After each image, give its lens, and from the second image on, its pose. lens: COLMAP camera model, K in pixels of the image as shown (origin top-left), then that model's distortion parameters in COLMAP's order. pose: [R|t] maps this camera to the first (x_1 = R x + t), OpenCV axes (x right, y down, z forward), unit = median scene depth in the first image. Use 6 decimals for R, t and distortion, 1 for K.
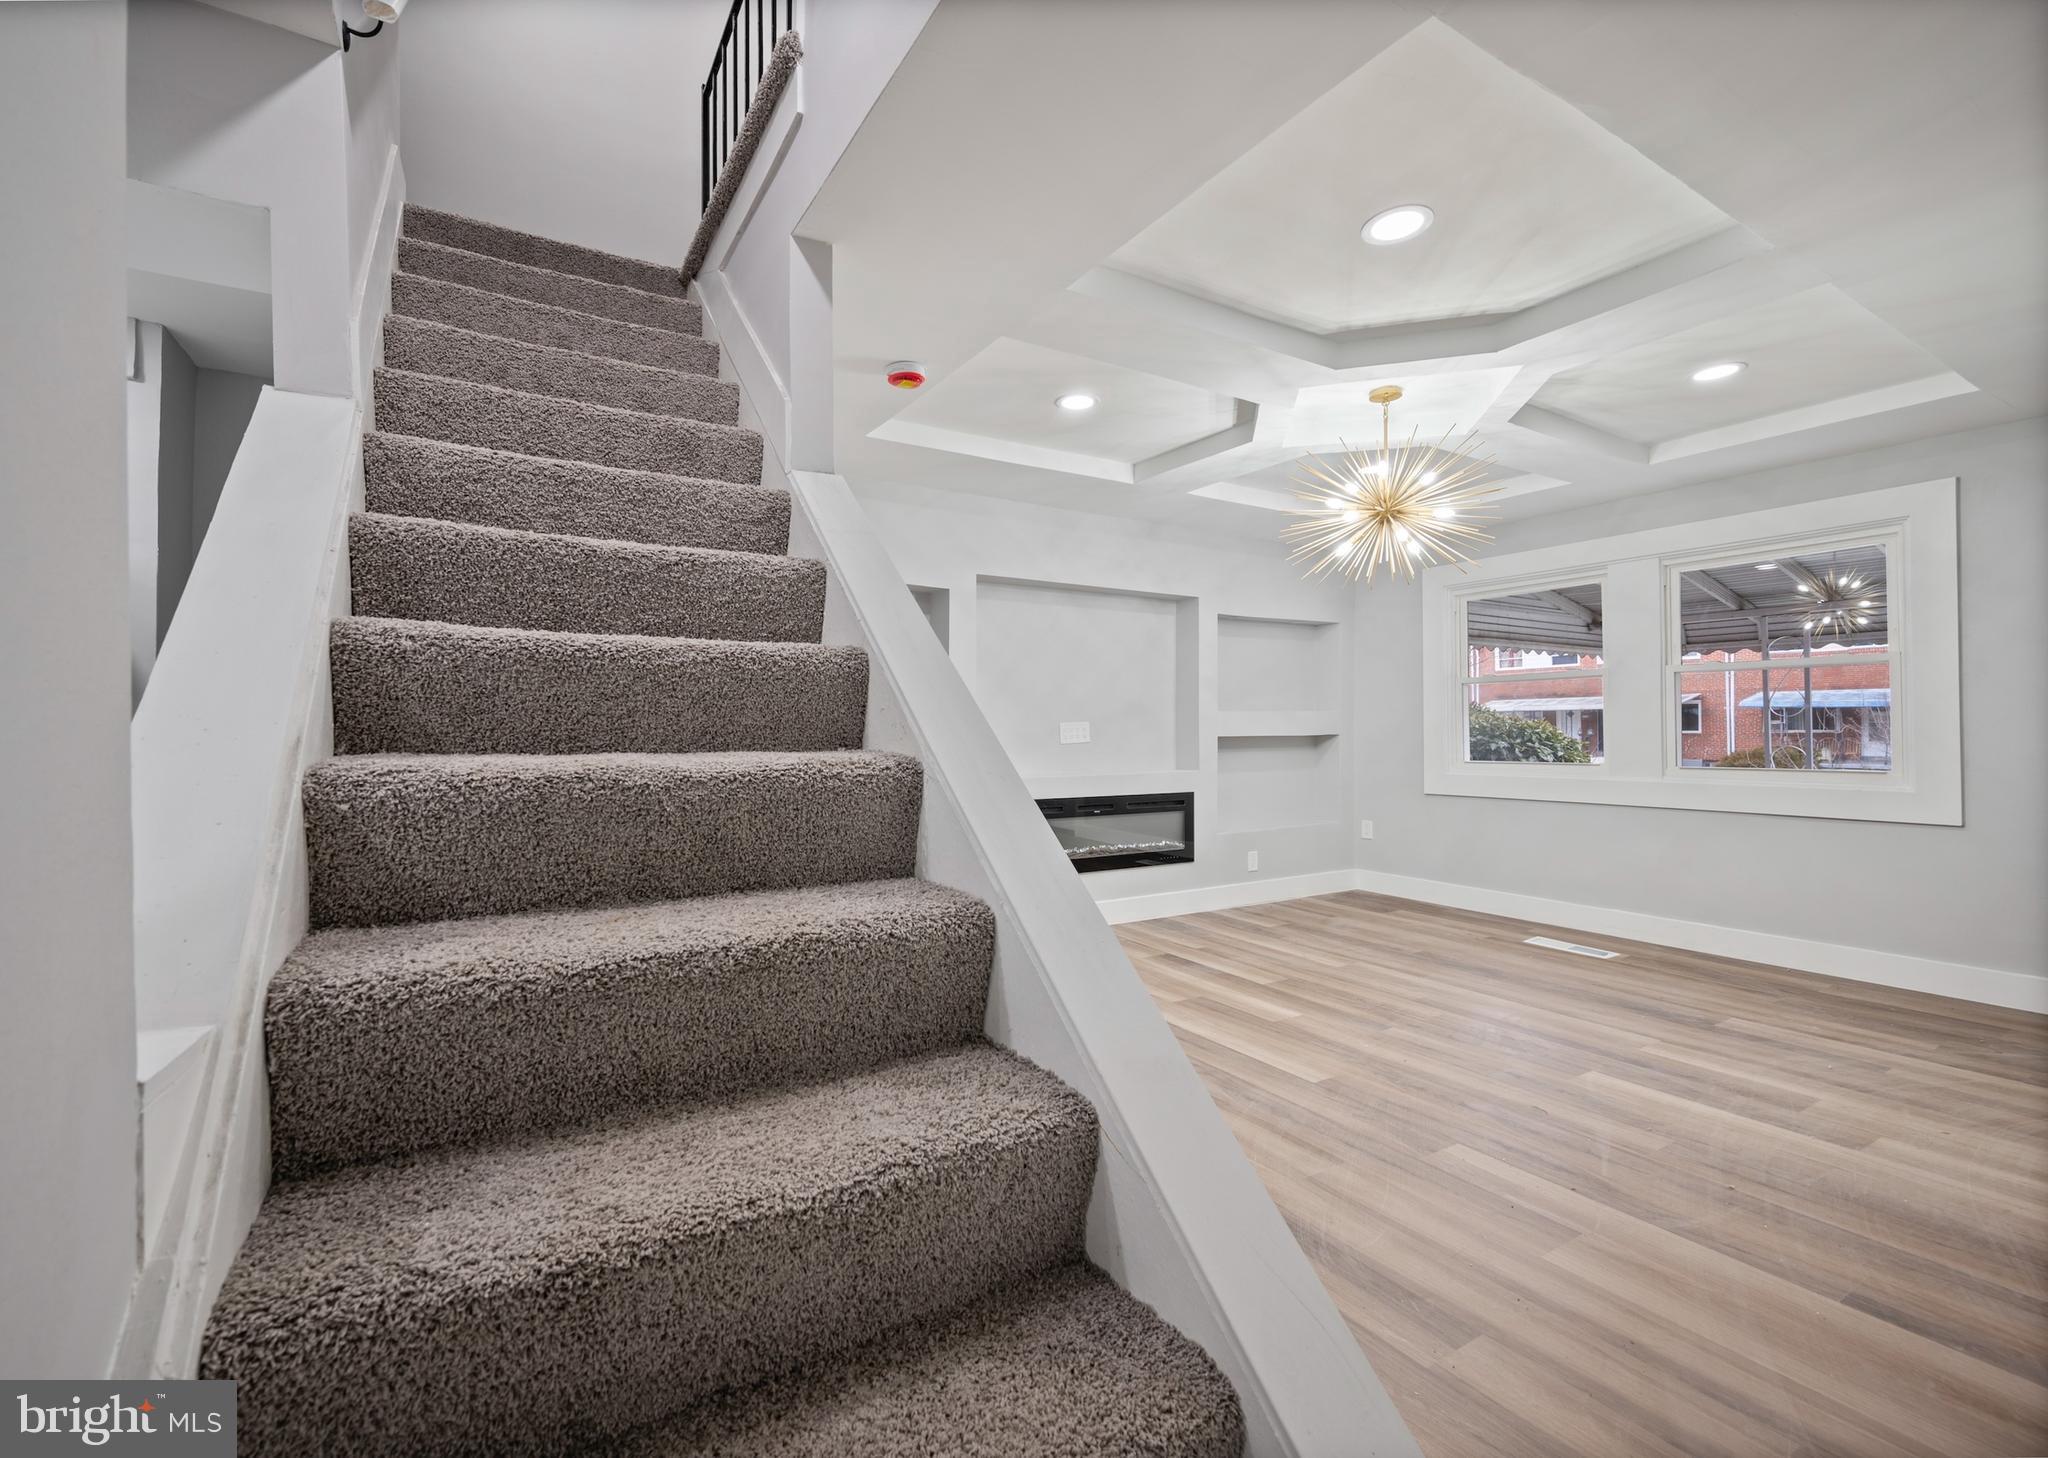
lens RADIAL K [[857.8, 0, 953.7], [0, 857.8, 732.4], [0, 0, 1]] dist [-0.002044, -0.000206]
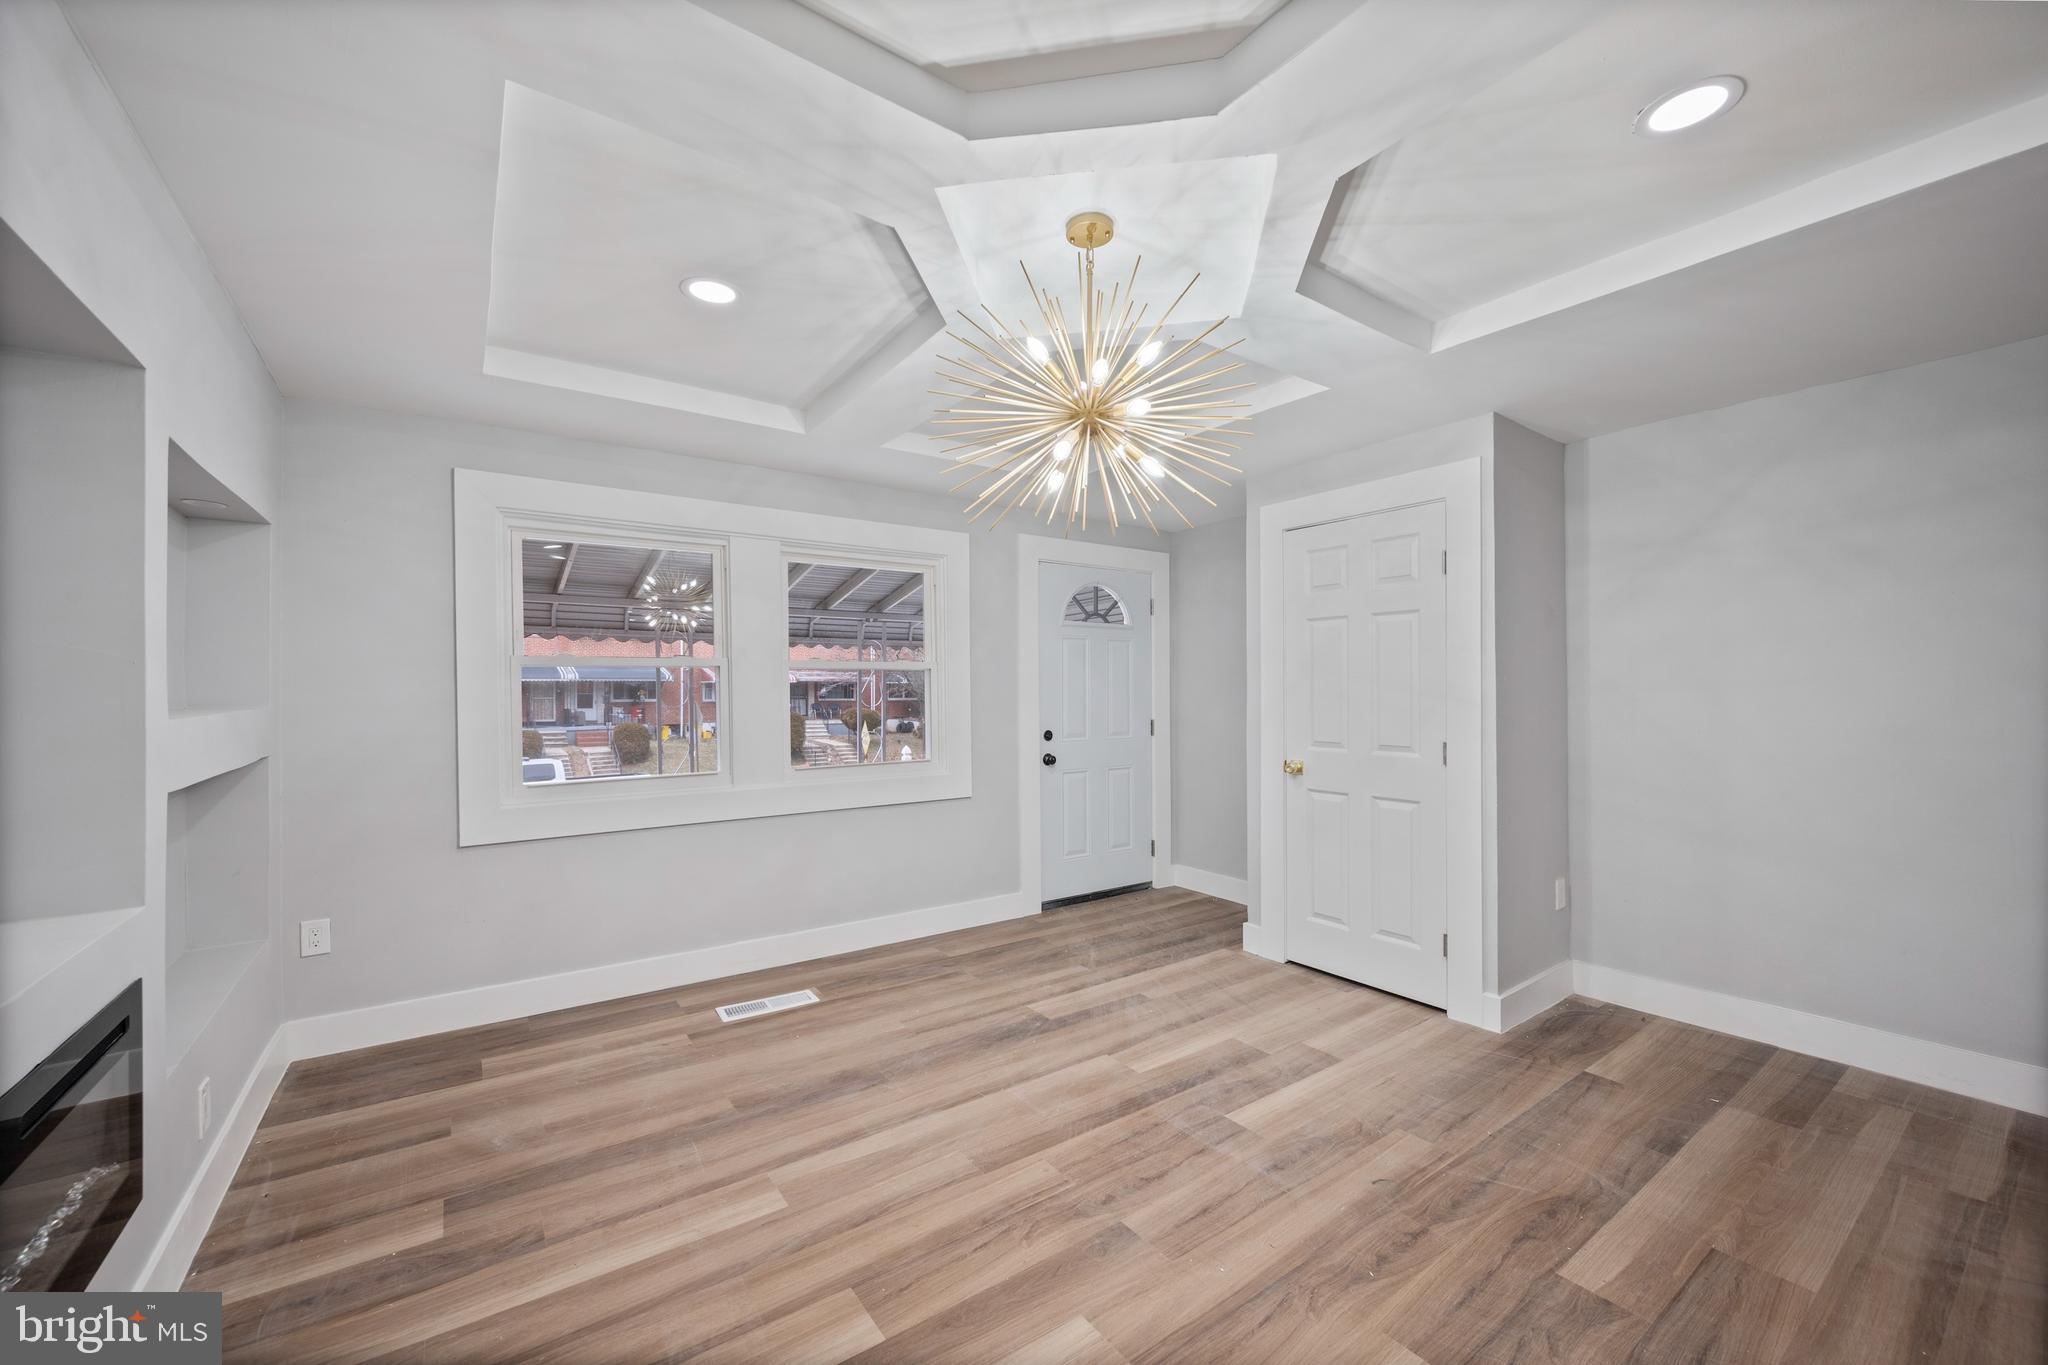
lens RADIAL K [[804.0, 0, 1028.8], [0, 804.0, 687.2], [0, 0, 1]] dist [-0.001164, -0.000135]
pose [[-0.116180, 0.010270, 0.993175, -0.073846], [0.005561, 0.999938, -0.009690, -0.045968], [-0.993213, 0.004398, -0.116230, 0.984041]]
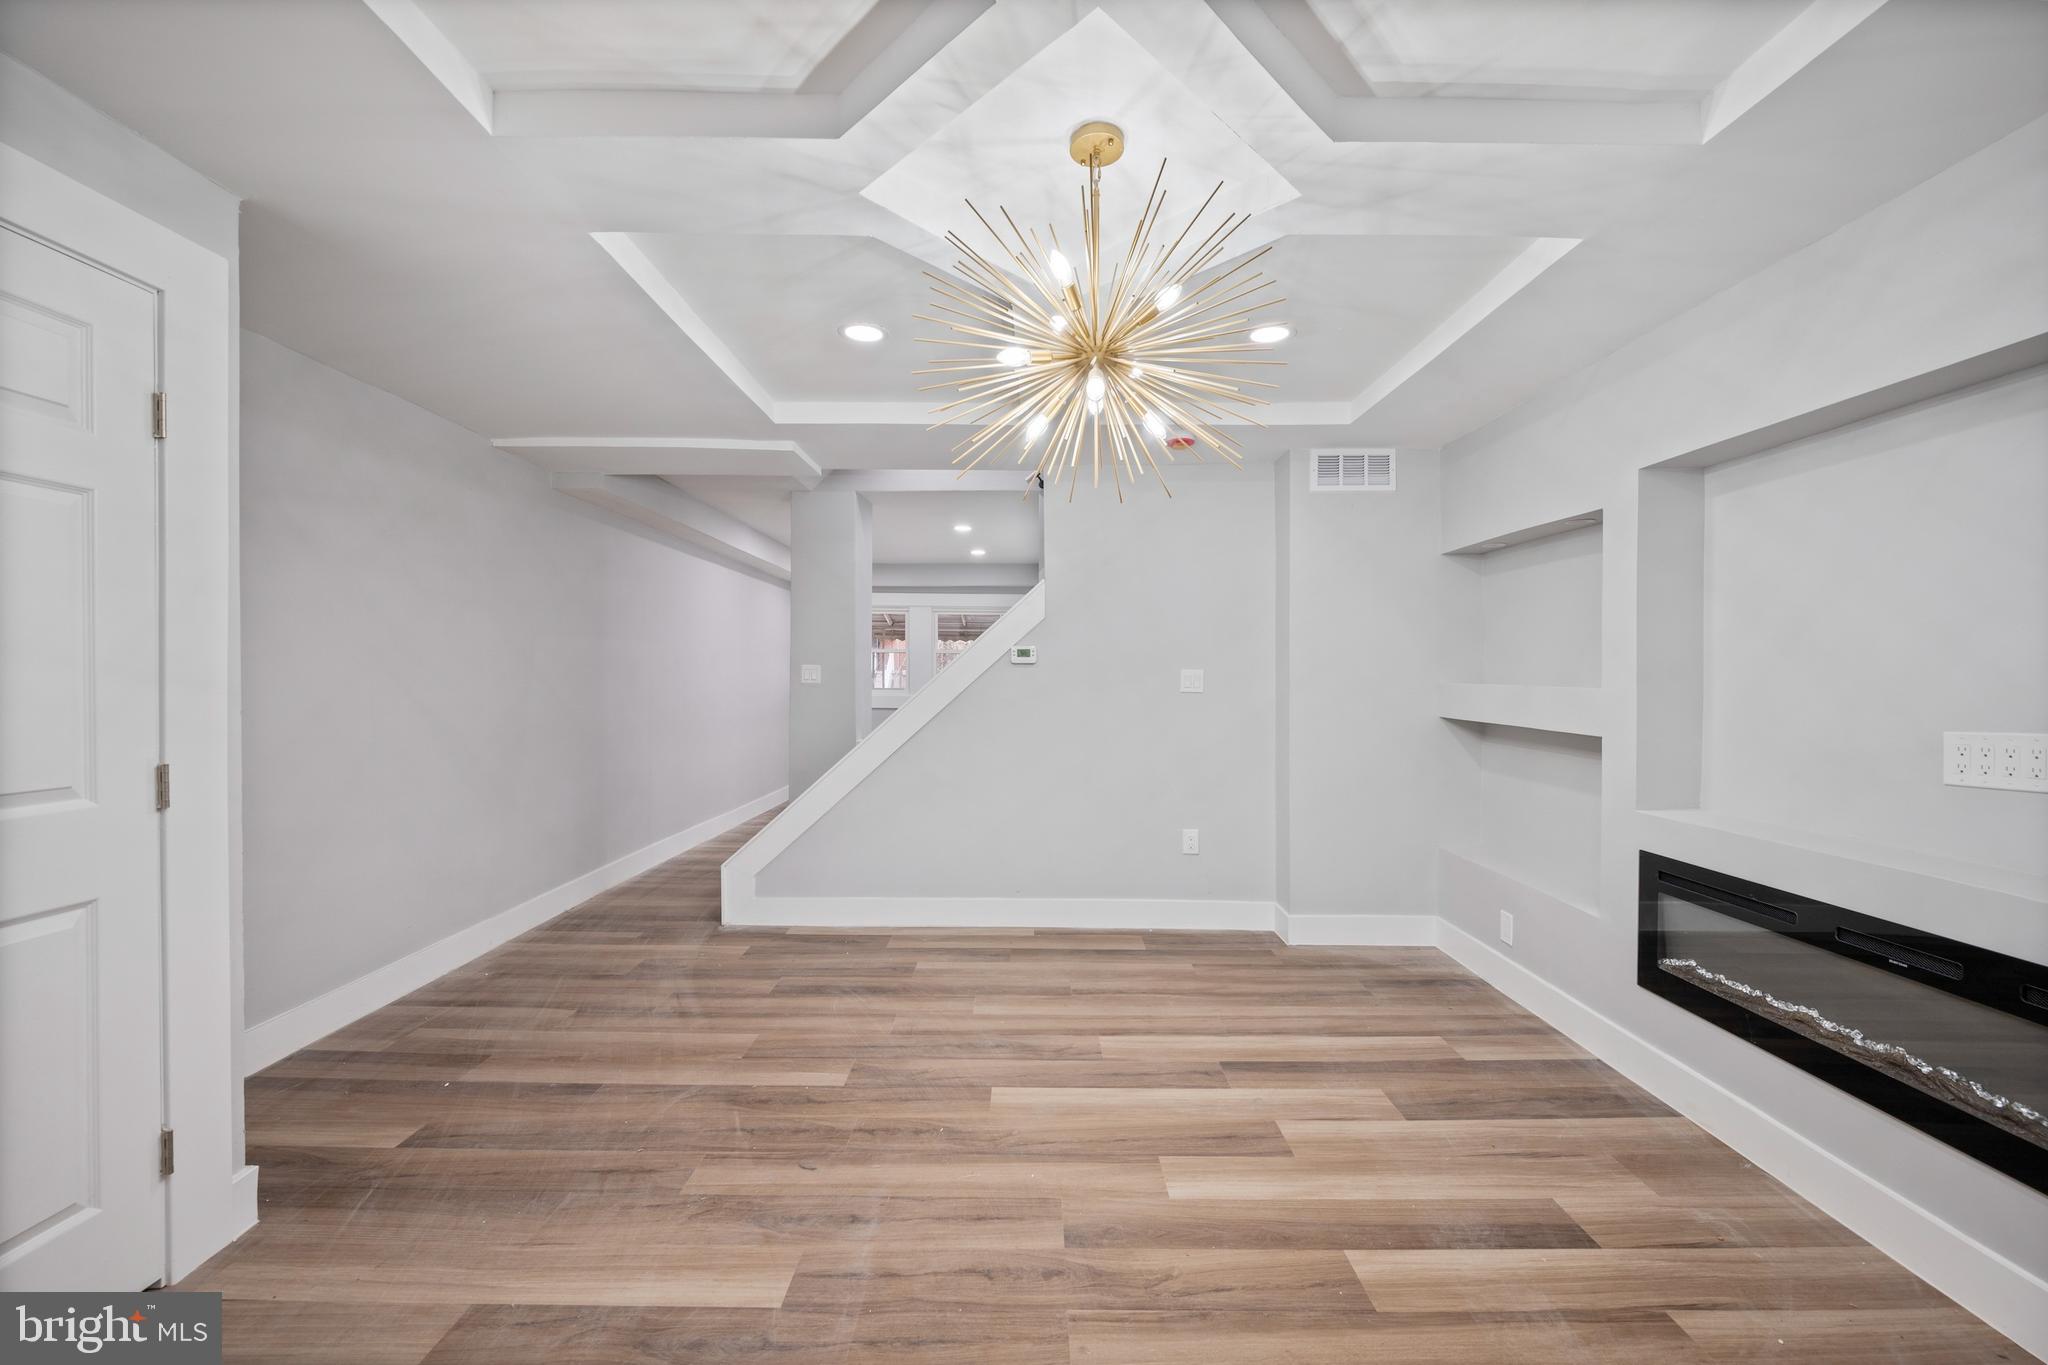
lens RADIAL K [[804.0, 0, 1028.8], [0, 804.0, 687.2], [0, 0, 1]] dist [-0.001164, -0.000135]
pose [[-0.485640, 0.010789, -0.874092, 0.871848], [-0.006711, 0.999848, 0.016070, -0.046215], [0.874133, 0.013670, -0.485494, 1.075807]]
